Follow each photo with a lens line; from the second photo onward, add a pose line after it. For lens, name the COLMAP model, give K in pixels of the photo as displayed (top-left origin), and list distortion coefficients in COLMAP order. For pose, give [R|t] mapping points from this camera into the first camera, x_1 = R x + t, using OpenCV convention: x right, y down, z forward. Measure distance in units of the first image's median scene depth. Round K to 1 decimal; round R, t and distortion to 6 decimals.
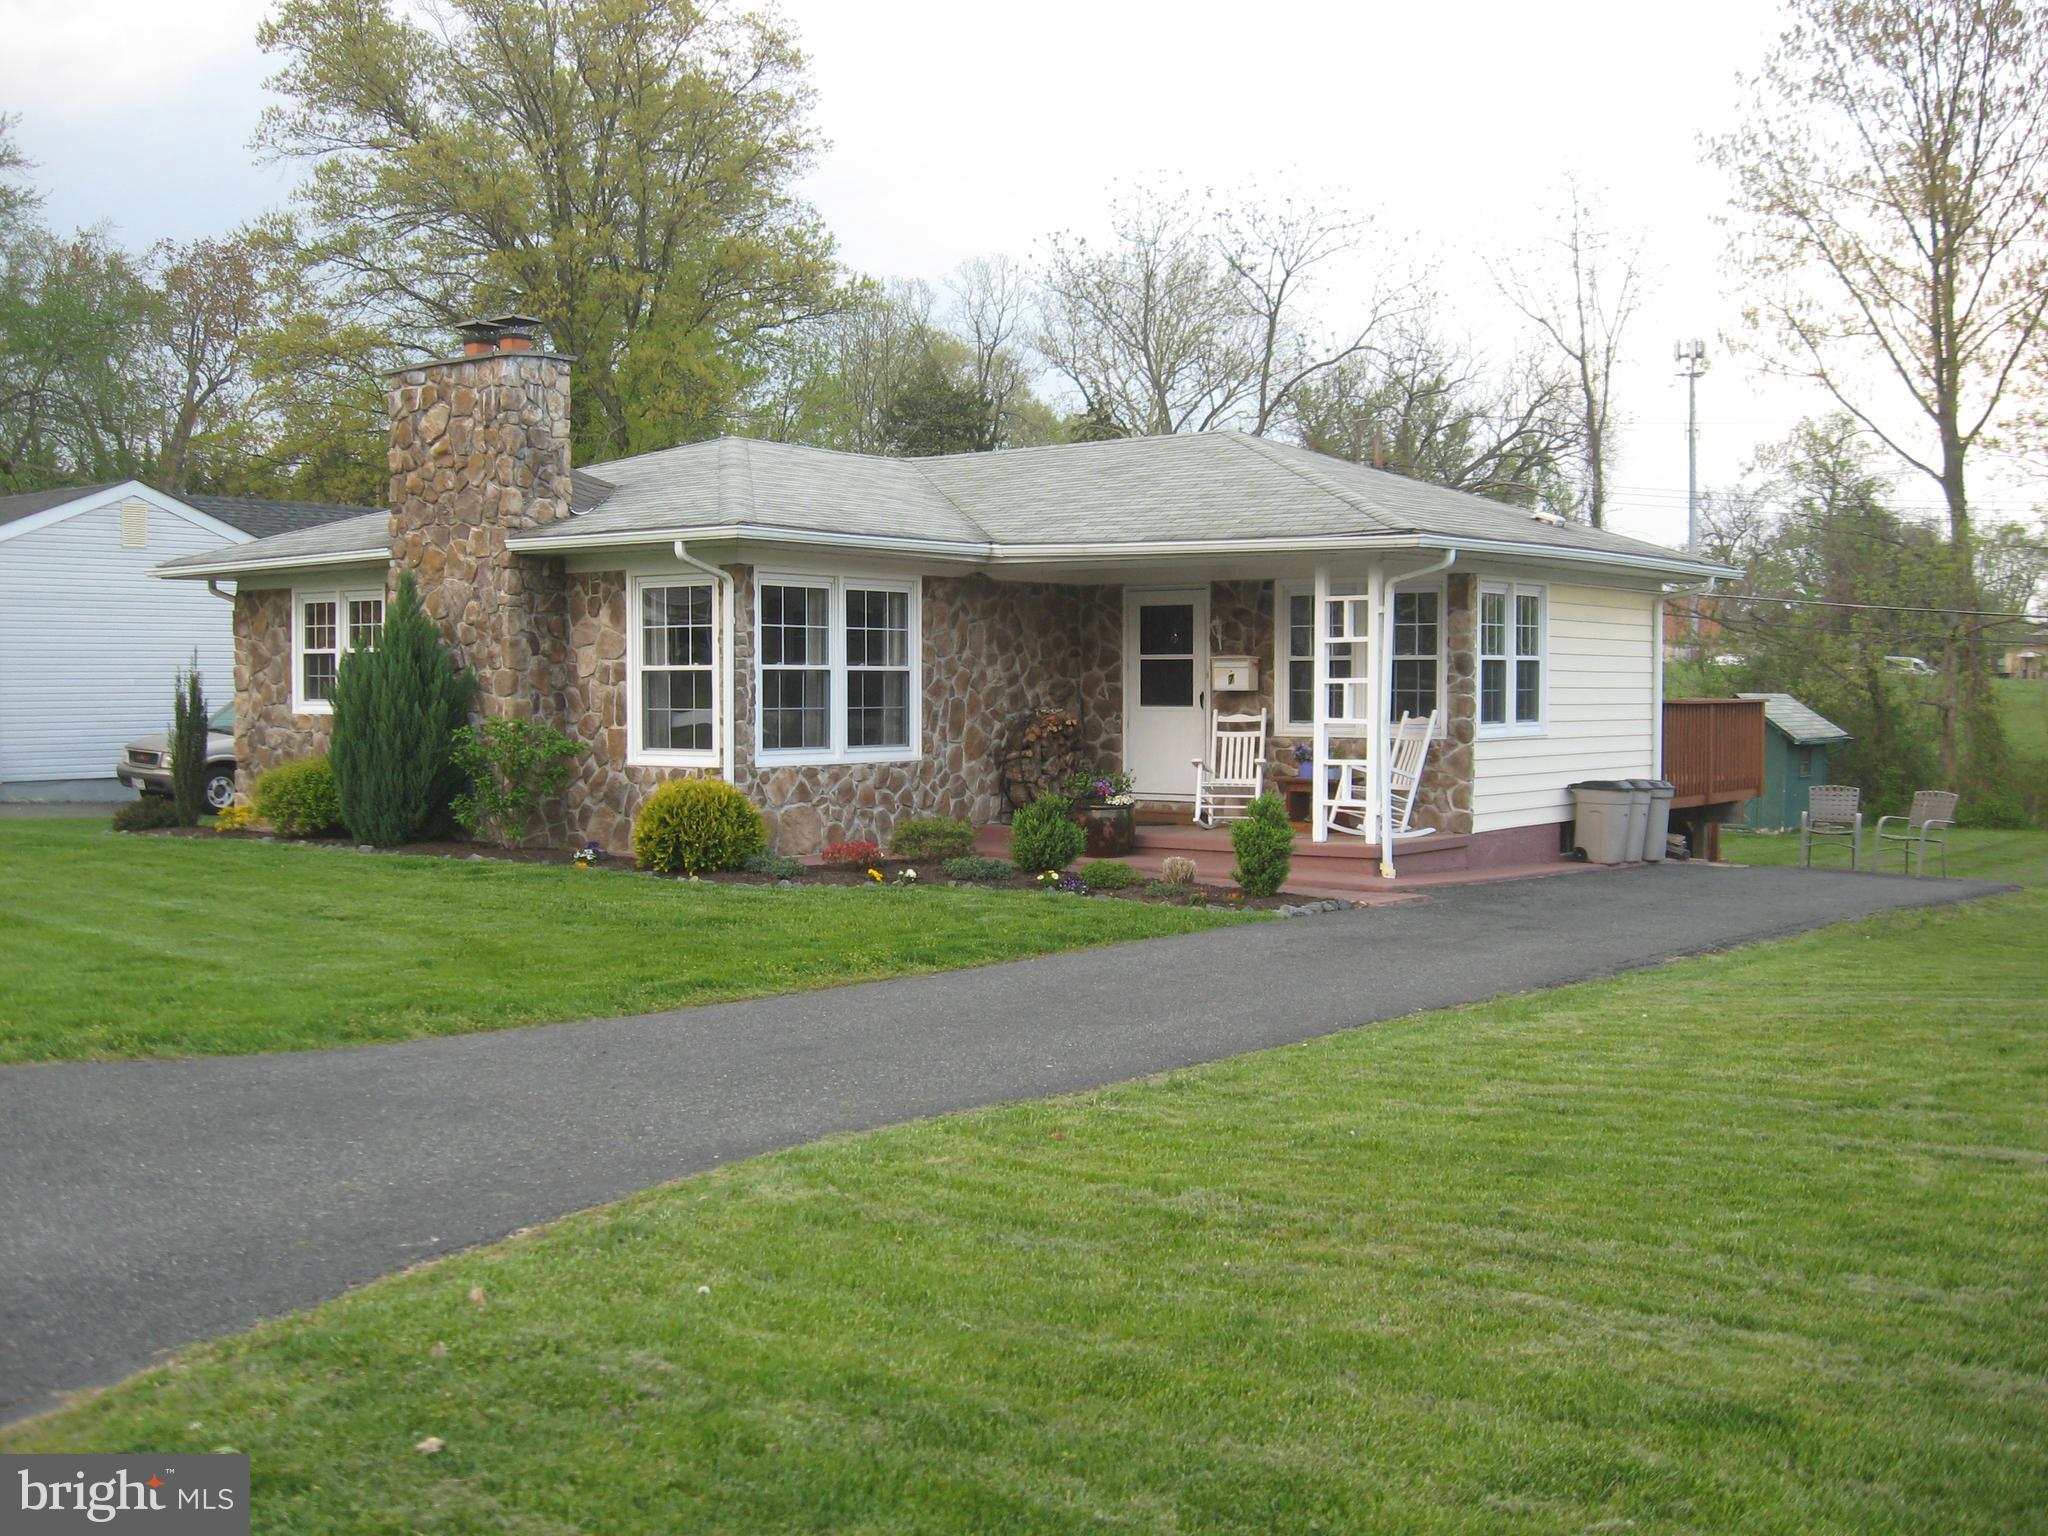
lens RADIAL K [[2108.4, 0, 1031.3], [0, 2108.4, 761.5], [0, 0, 1]] dist [-0.120776, 0.000000]
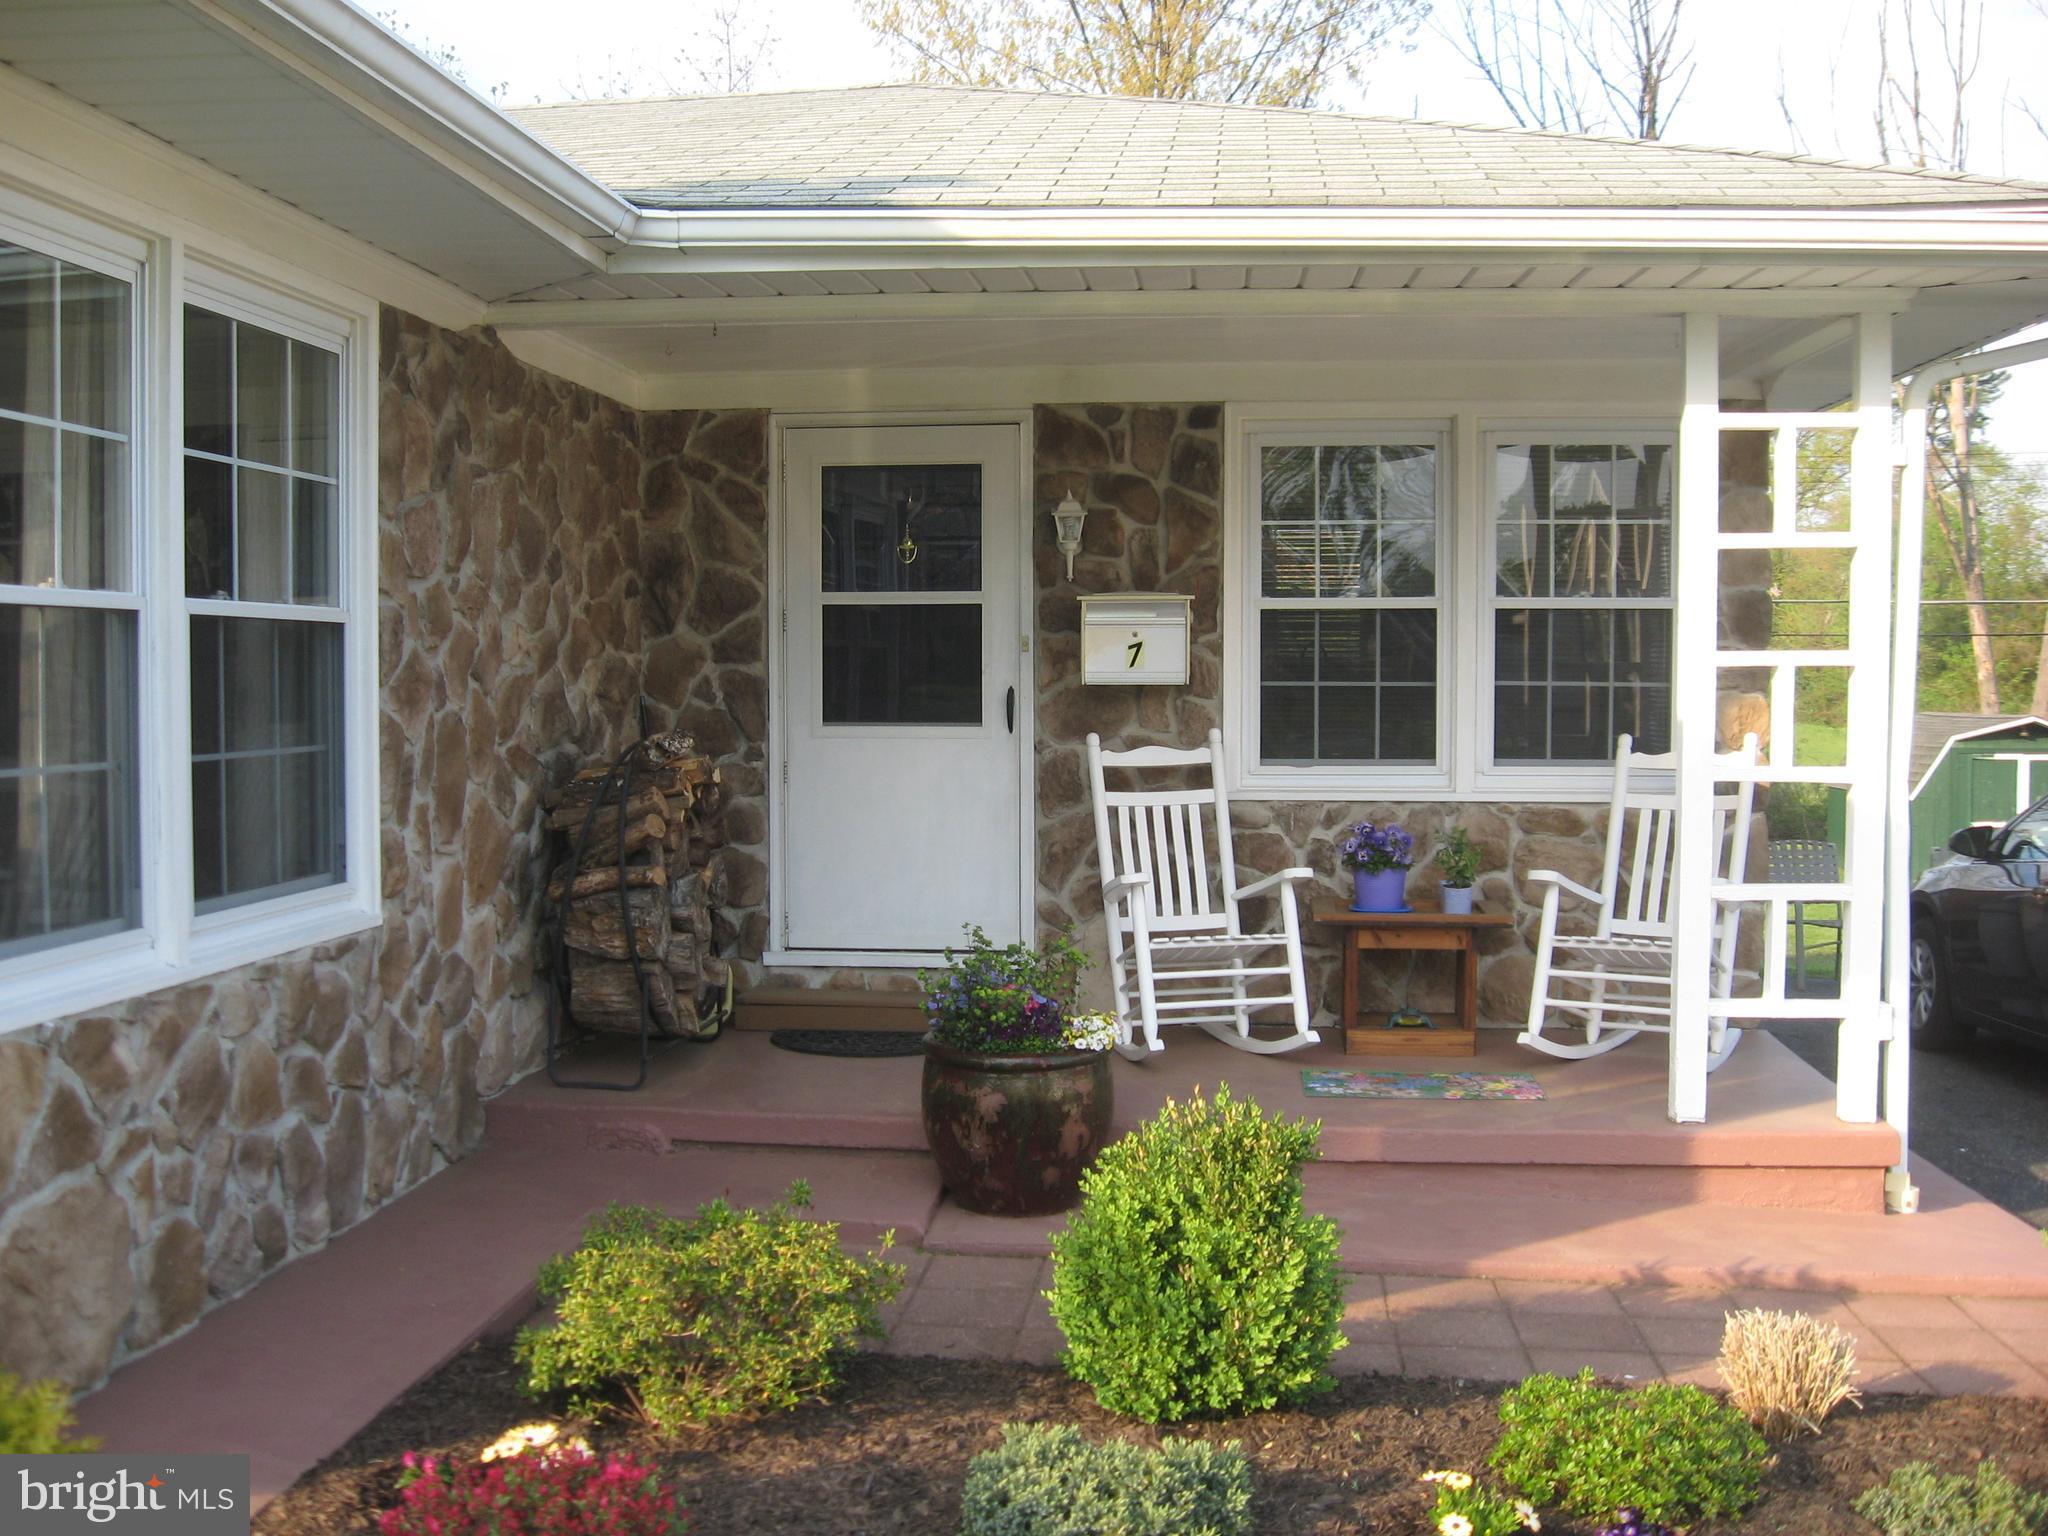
lens RADIAL K [[2108.4, 0, 974.3], [0, 2108.4, 771.4], [0, 0, 1]] dist [-0.120776, 0.000000]
pose [[0.872197, -0.022993, 0.488613, -0.119037], [0.017781, 0.999725, 0.015305, -0.024453], [-0.488831, -0.004661, 0.872366, 0.682896]]
